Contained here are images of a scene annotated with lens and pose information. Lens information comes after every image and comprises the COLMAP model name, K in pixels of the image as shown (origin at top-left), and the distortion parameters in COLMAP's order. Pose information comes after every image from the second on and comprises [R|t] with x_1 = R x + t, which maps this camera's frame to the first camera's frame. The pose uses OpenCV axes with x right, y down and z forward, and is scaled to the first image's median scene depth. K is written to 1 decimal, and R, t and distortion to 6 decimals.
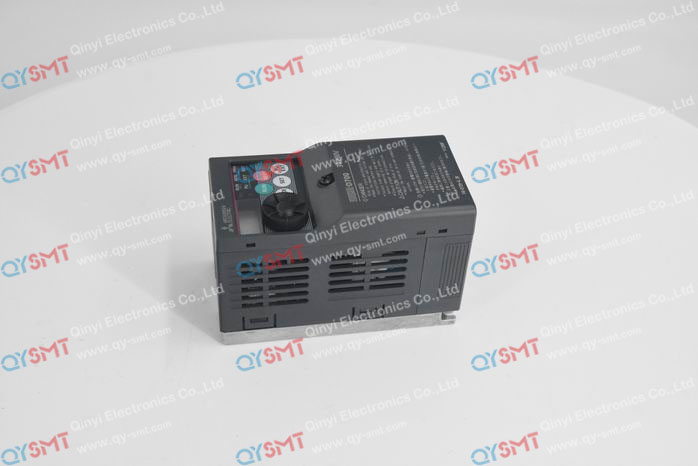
lens RADIAL K [[917.4, 0, 348.9], [0, 917.4, 232.9], [0, 0, 1]] dist [0.003205, 0.000000]
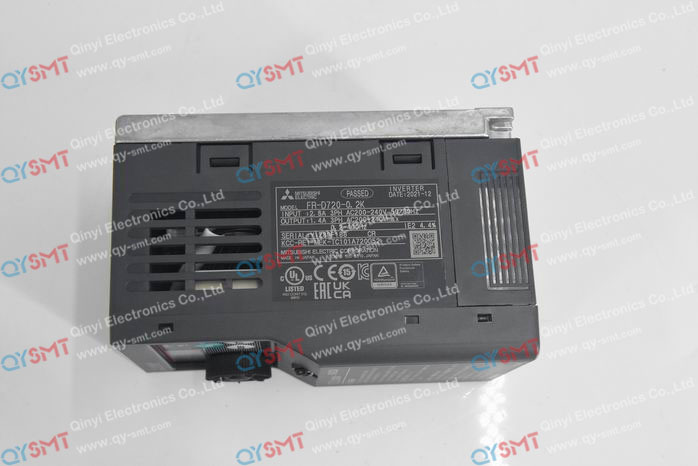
lens RADIAL K [[917.4, 0, 349.1], [0, 917.4, 232.7], [0, 0, 1]] dist [0.003205, 0.000000]
pose [[1.000000, 0.000217, 0.000172, 0.000028], [-0.000217, 1.000000, 0.000333, 0.306866], [-0.000172, -0.000333, 1.000000, -0.000097]]
